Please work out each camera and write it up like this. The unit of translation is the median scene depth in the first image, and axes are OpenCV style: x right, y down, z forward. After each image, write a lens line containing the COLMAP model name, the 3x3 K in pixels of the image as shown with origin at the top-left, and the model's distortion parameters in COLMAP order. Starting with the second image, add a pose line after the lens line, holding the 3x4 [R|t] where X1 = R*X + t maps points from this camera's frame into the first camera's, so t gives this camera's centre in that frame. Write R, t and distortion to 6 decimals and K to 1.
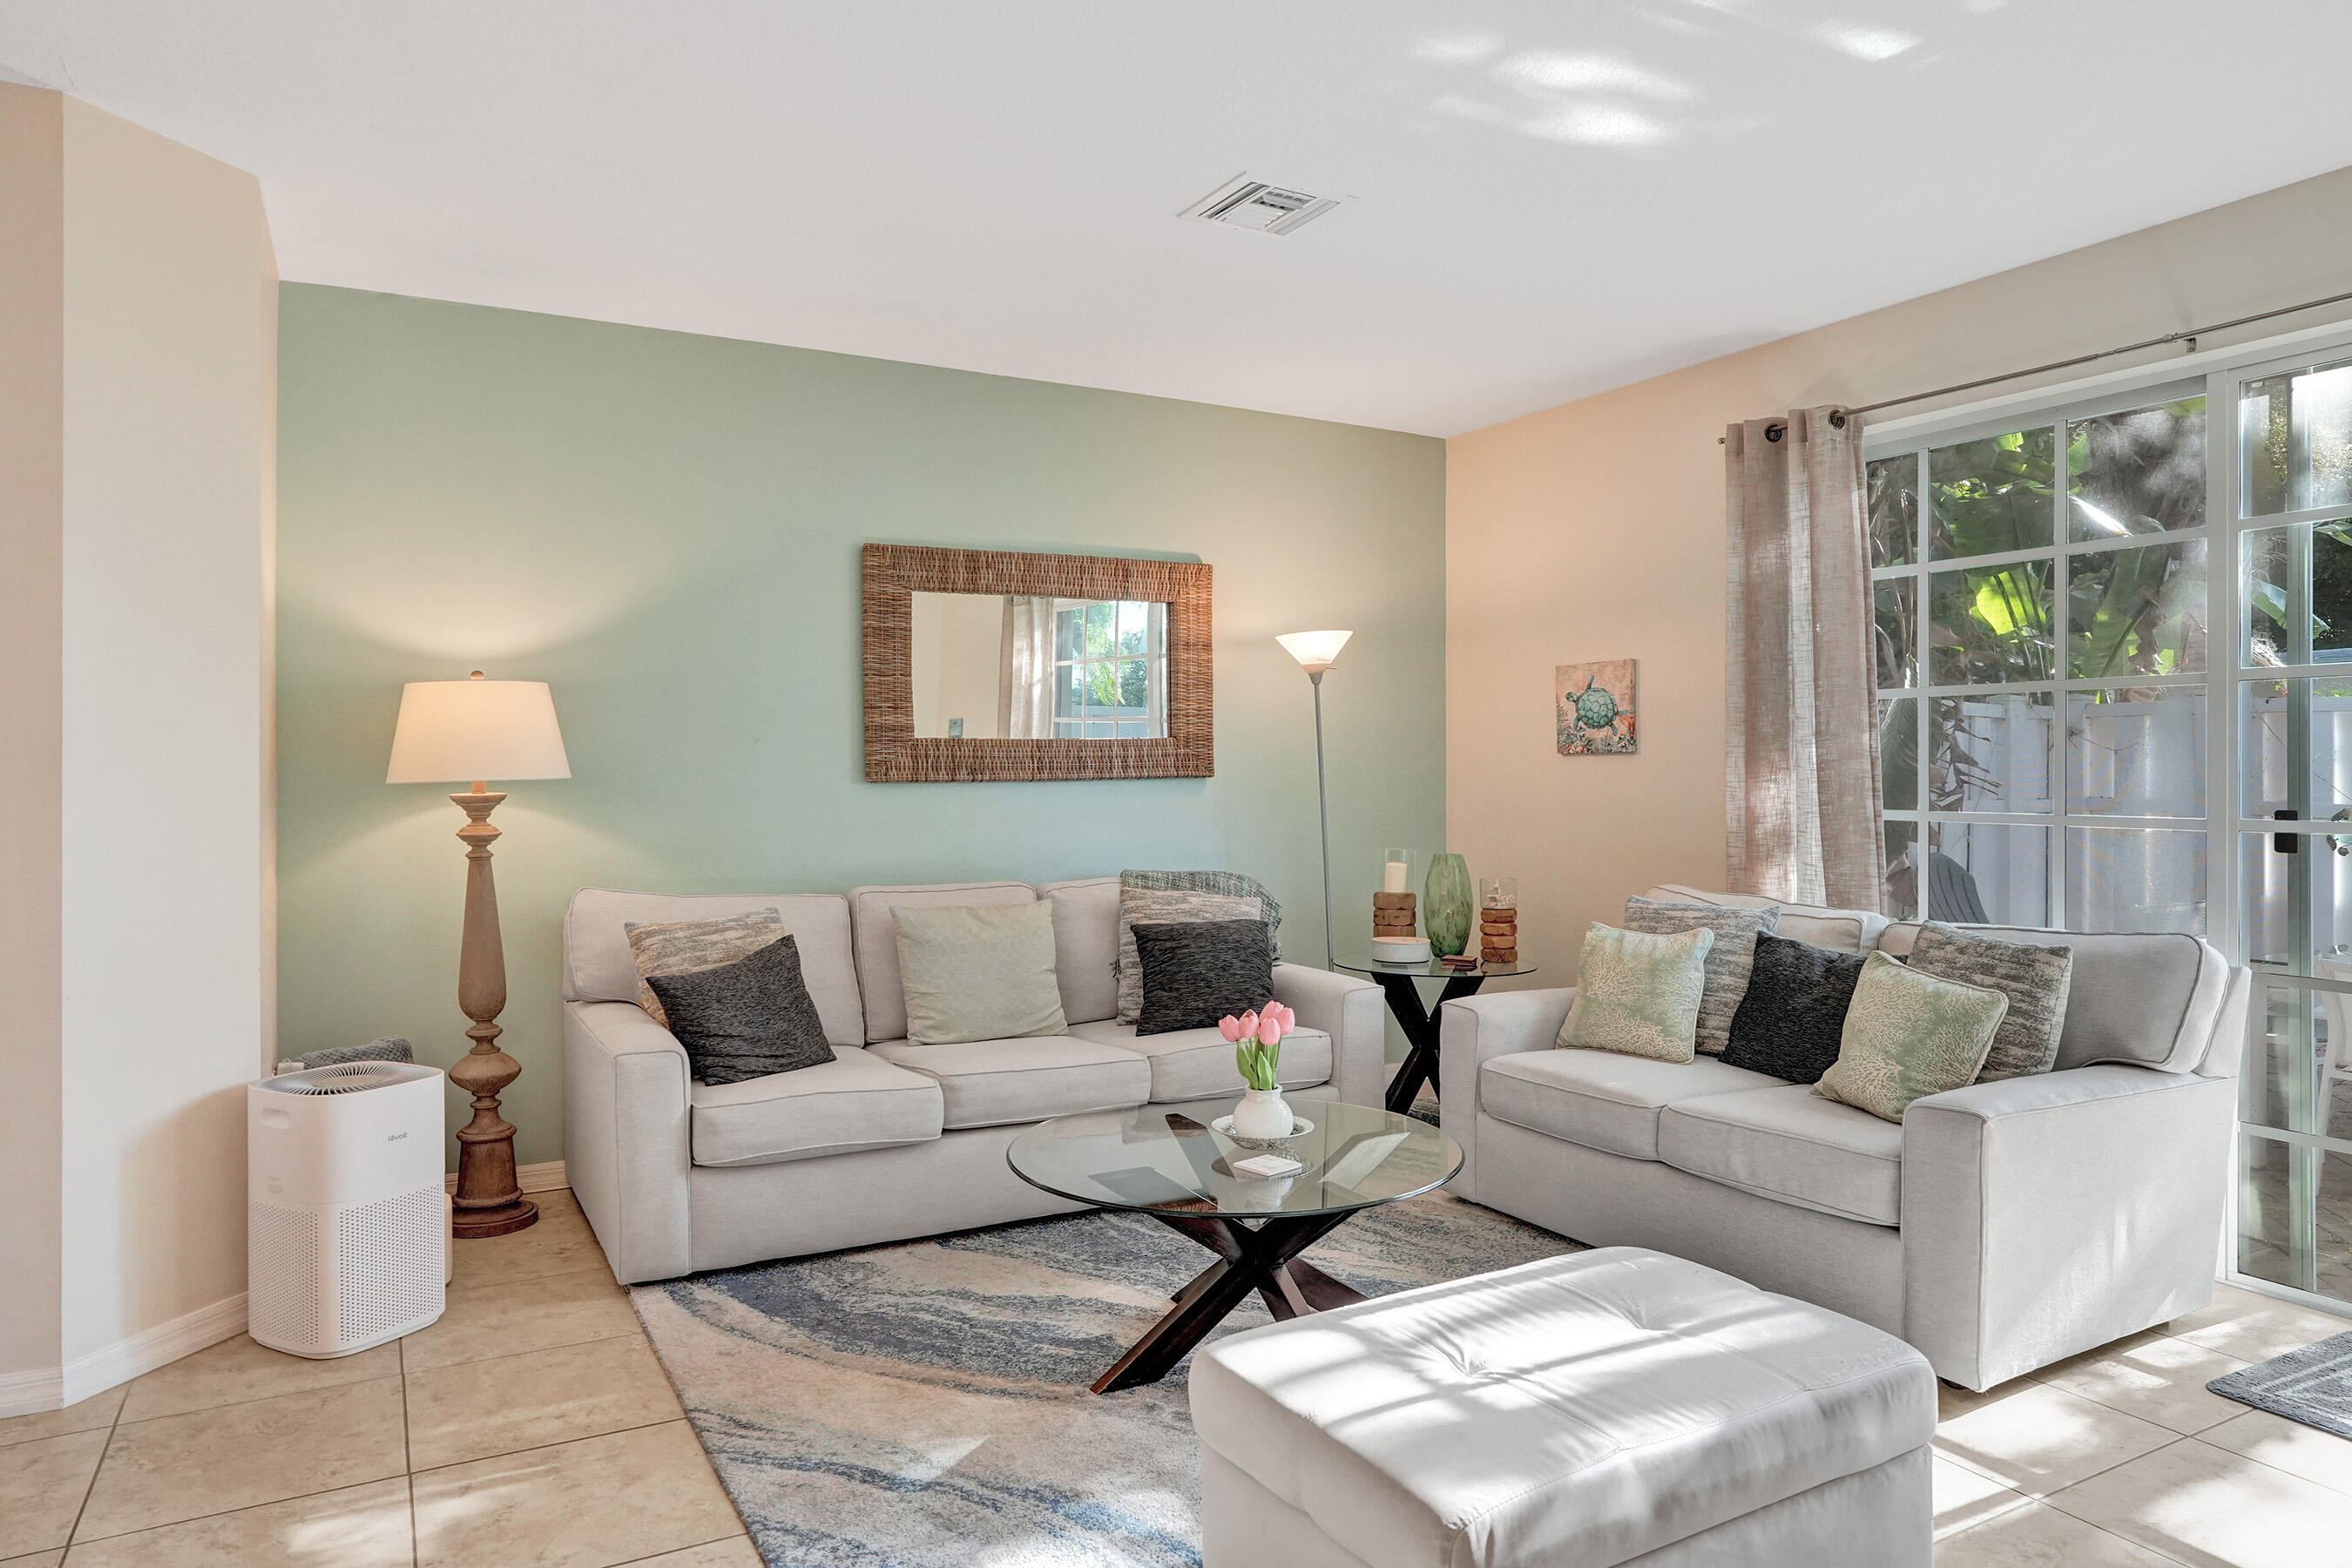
lens RADIAL K [[1482.3, 0, 1181.7], [0, 1482.3, 747.4], [0, 0, 1]] dist [-0.042165, 0.000952]
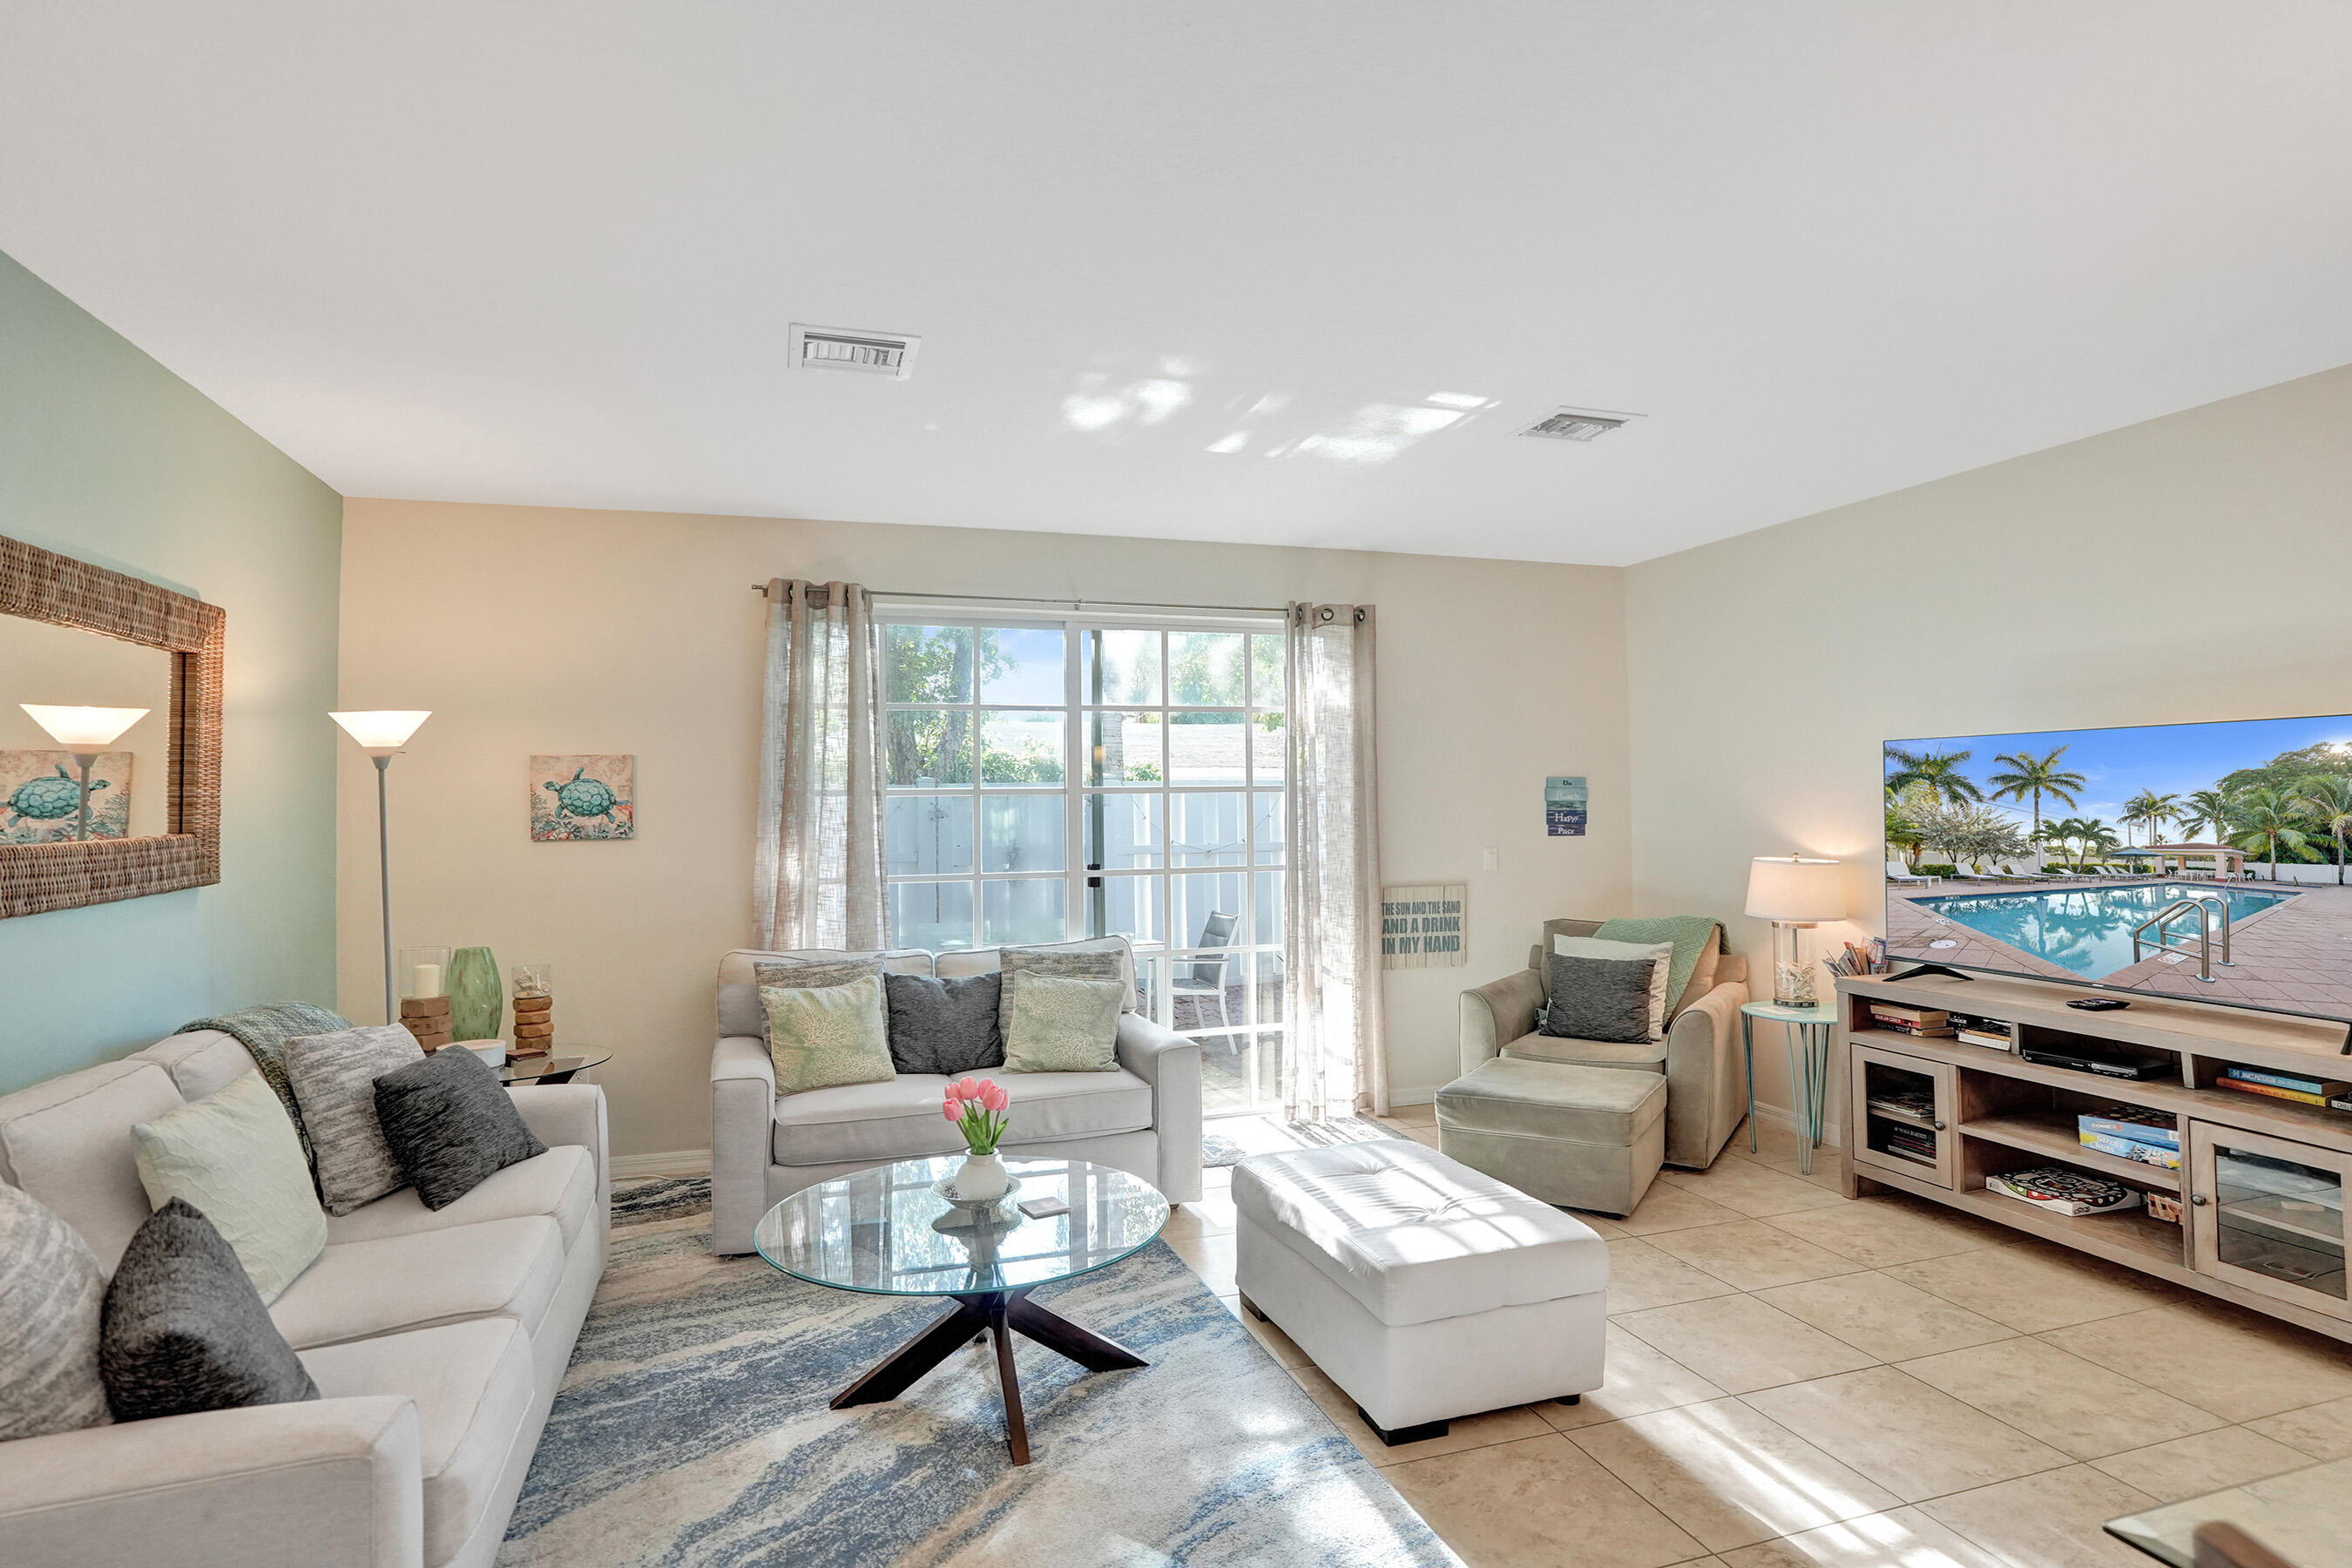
lens RADIAL K [[1251.4, 0, 1163.4], [0, 1251.4, 762.2], [0, 0, 1]] dist [-0.016123, 0.000523]
pose [[0.199299, 0.030539, 0.979463, -0.567488], [-0.003549, 0.999530, -0.030443, -0.028056], [-0.979932, 0.002591, 0.199314, 0.432071]]
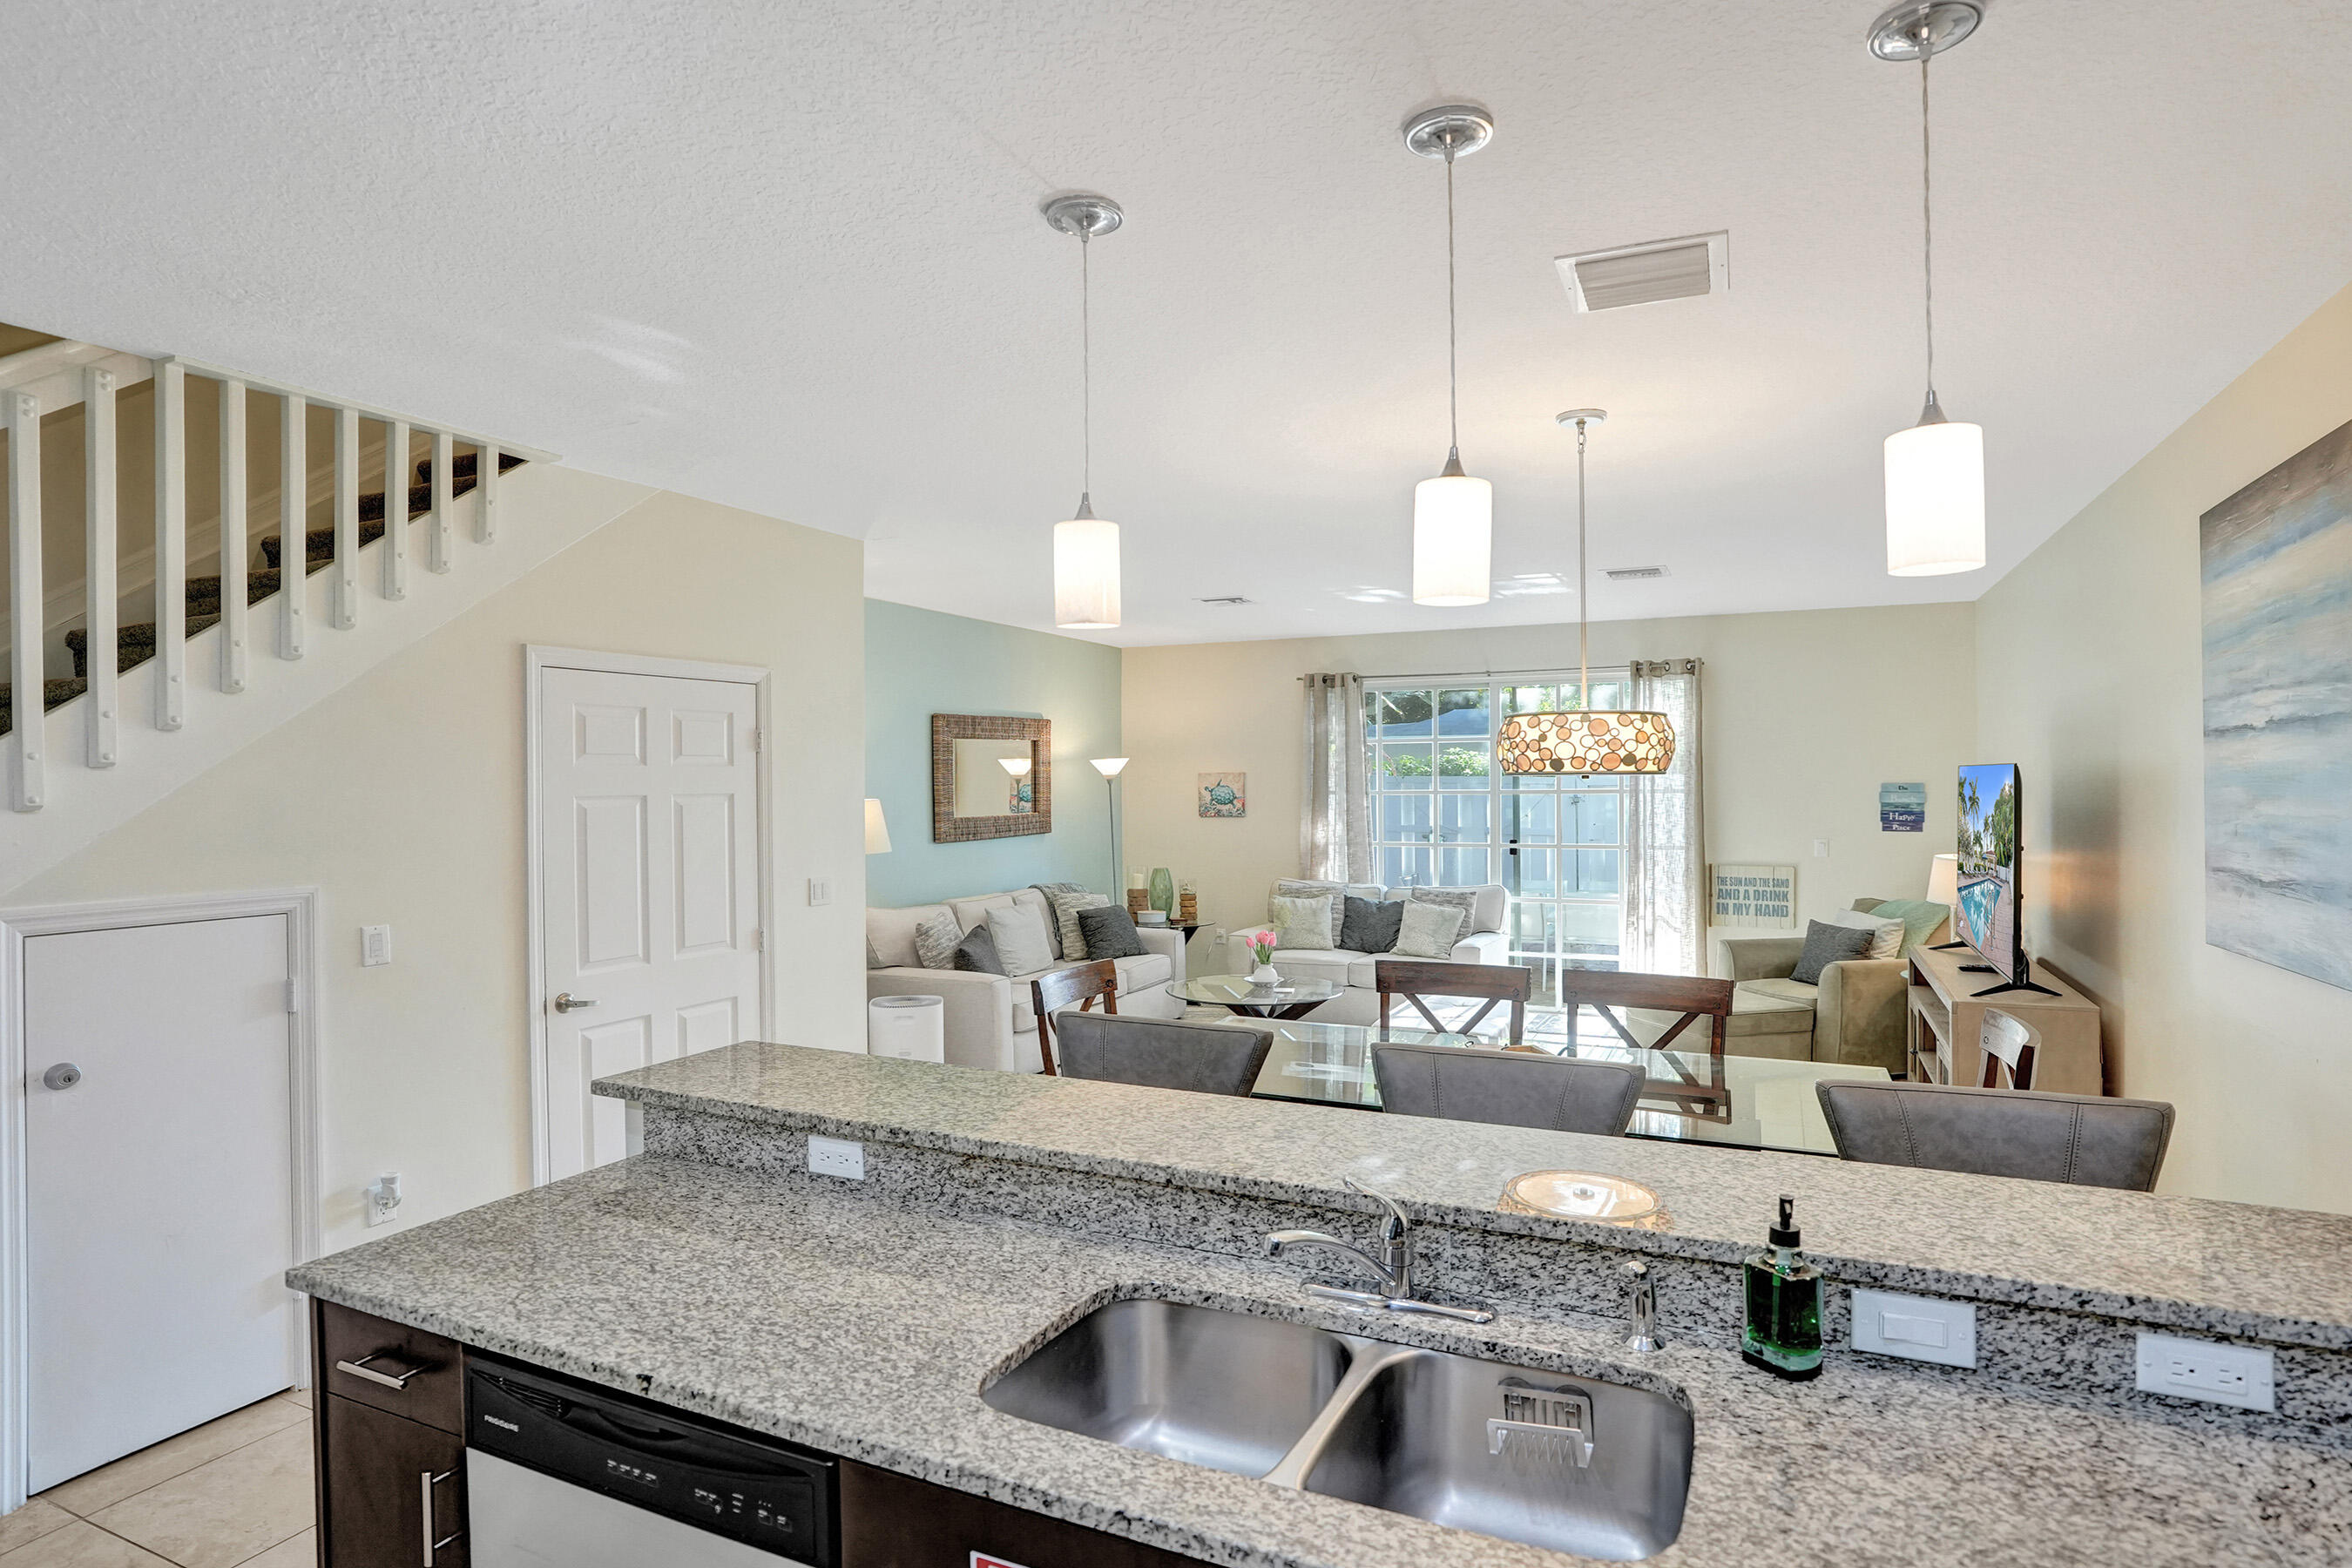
lens RADIAL K [[1275.2, 0, 1176.0], [0, 1275.2, 784.0], [0, 0, 1]] dist [-0.000388, 0.000197]
pose [[0.813889, -0.006121, 0.580988, -0.872186], [-0.001657, 0.999916, 0.012856, -0.069524], [-0.581017, -0.011426, 0.813811, -0.450913]]
